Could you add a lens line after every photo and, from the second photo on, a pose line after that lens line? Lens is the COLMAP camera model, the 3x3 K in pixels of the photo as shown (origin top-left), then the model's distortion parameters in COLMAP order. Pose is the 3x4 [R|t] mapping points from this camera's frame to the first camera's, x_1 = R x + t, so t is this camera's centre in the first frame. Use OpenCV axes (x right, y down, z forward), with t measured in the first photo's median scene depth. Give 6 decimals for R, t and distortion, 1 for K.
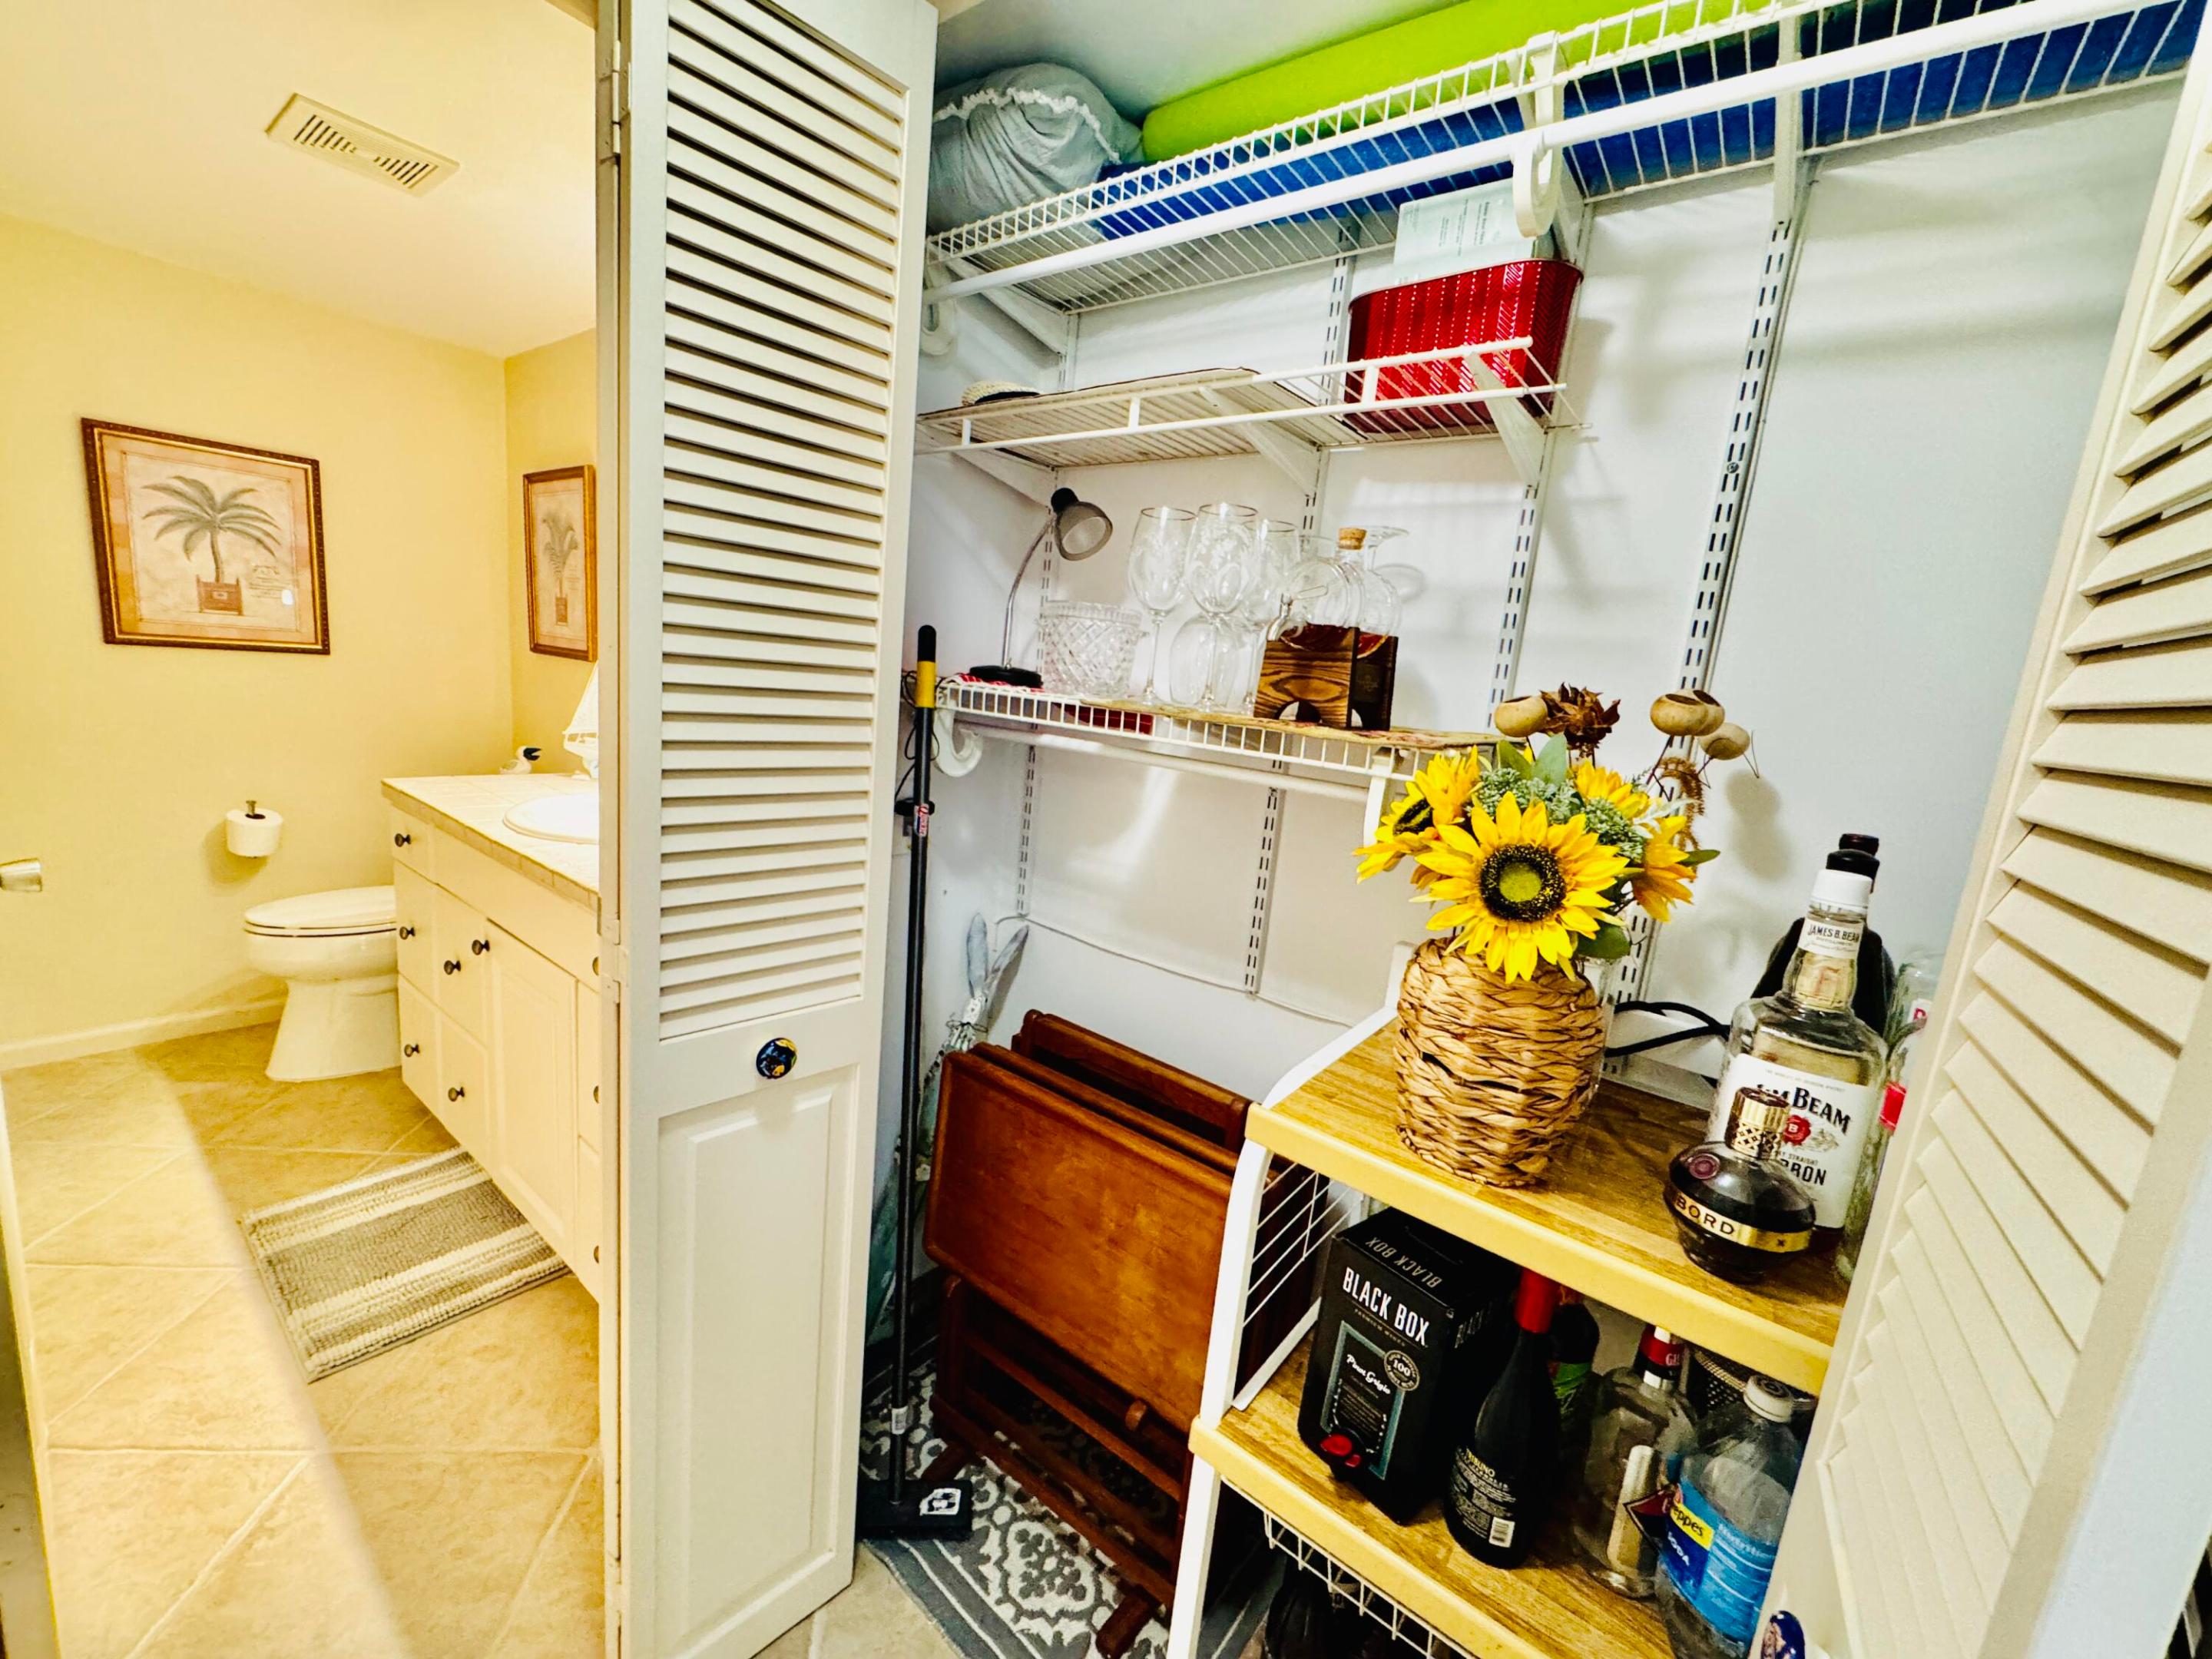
lens RADIAL K [[885.8, 0, 1103.8], [0, 885.8, 827.8], [0, 0, 1]] dist [-0.002244, 0.000019]
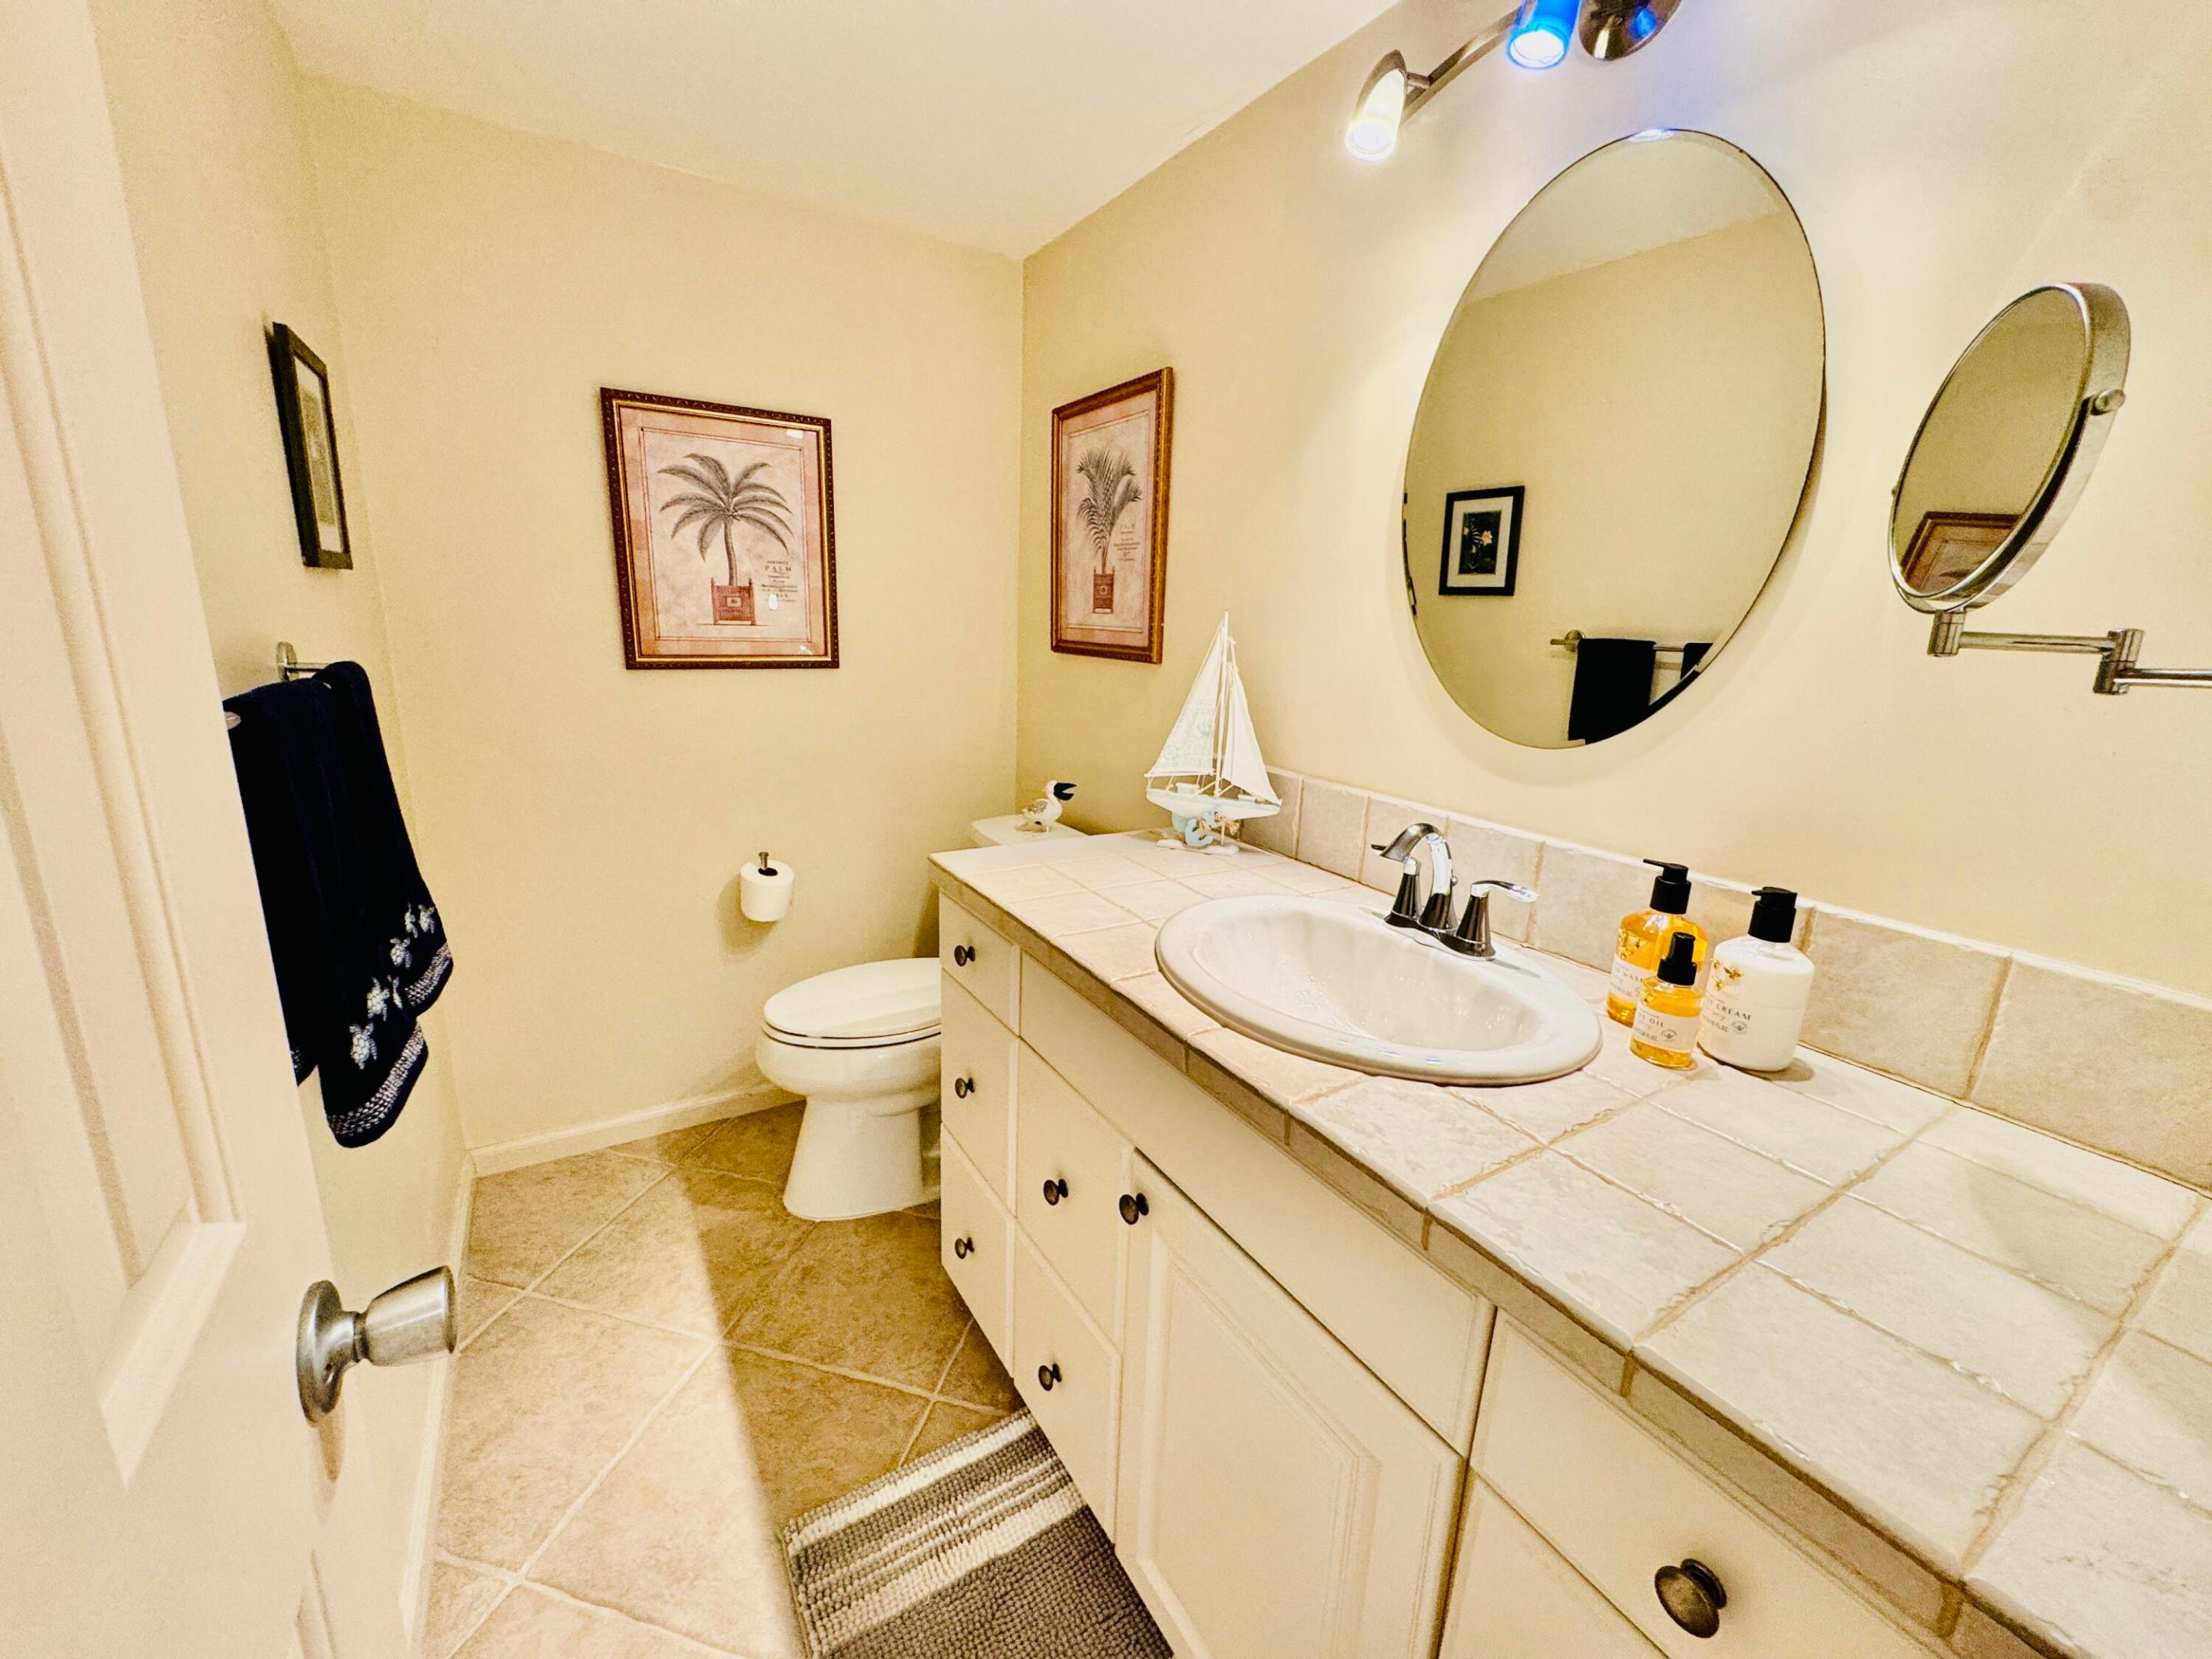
lens RADIAL K [[885.8, 0, 1104.9], [0, 885.8, 824.5], [0, 0, 1]] dist [-0.002244, 0.000019]
pose [[0.935778, 0.020482, -0.351994, -0.394507], [-0.008921, 0.999367, 0.034435, -0.090771], [0.352476, -0.029083, 0.935369, 0.357869]]
